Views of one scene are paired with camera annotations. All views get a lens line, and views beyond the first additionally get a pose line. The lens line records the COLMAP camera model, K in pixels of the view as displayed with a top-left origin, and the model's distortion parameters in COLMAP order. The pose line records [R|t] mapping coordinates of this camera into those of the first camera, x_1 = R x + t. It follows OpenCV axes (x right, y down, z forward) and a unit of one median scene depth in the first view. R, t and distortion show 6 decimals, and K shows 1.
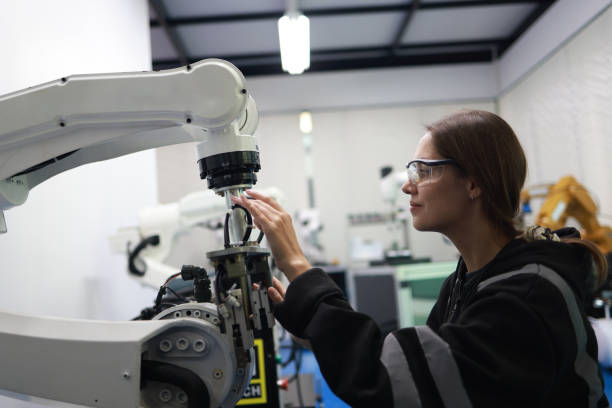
lens RADIAL K [[630.9, 0, 306.1], [0, 630.9, 203.1], [0, 0, 1]] dist [-0.053886, 0.000000]
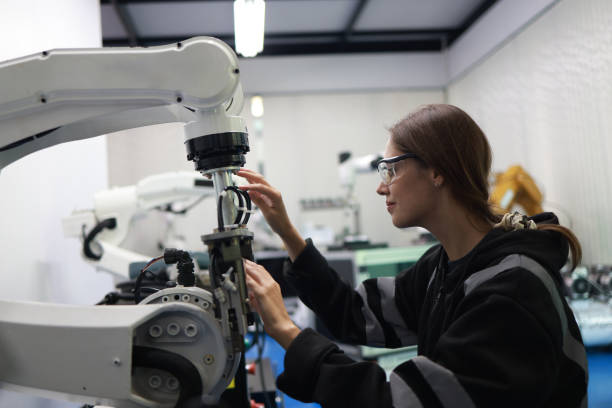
lens RADIAL K [[630.9, 0, 311.2], [0, 630.9, 202.7], [0, 0, 1]] dist [-0.053886, 0.000000]
pose [[0.994958, 0.011668, 0.099611, -0.070575], [-0.013934, 0.999659, 0.022082, 0.002907], [-0.099319, -0.023359, 0.994781, 0.010770]]
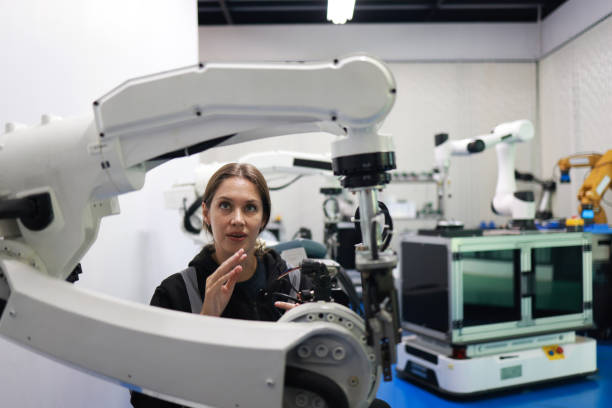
lens RADIAL K [[630.9, 0, 309.3], [0, 630.9, 203.1], [0, 0, 1]] dist [-0.053886, 0.000000]
pose [[0.998206, 0.059615, -0.005464, -0.189889], [-0.058856, 0.993976, 0.092459, -0.081159], [0.010943, -0.091971, 0.995702, 0.033442]]
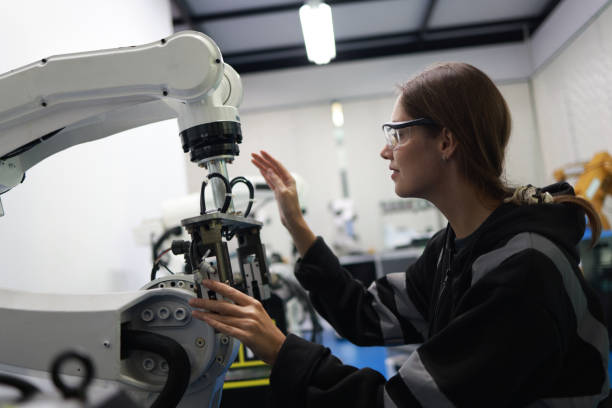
lens RADIAL K [[630.9, 0, 309.0], [0, 630.9, 202.9], [0, 0, 1]] dist [-0.053886, 0.000000]
pose [[0.996891, -0.042397, -0.066419, 0.092890], [0.042775, 0.999076, 0.004277, 0.045094], [0.066177, -0.007104, 0.997783, 0.009390]]
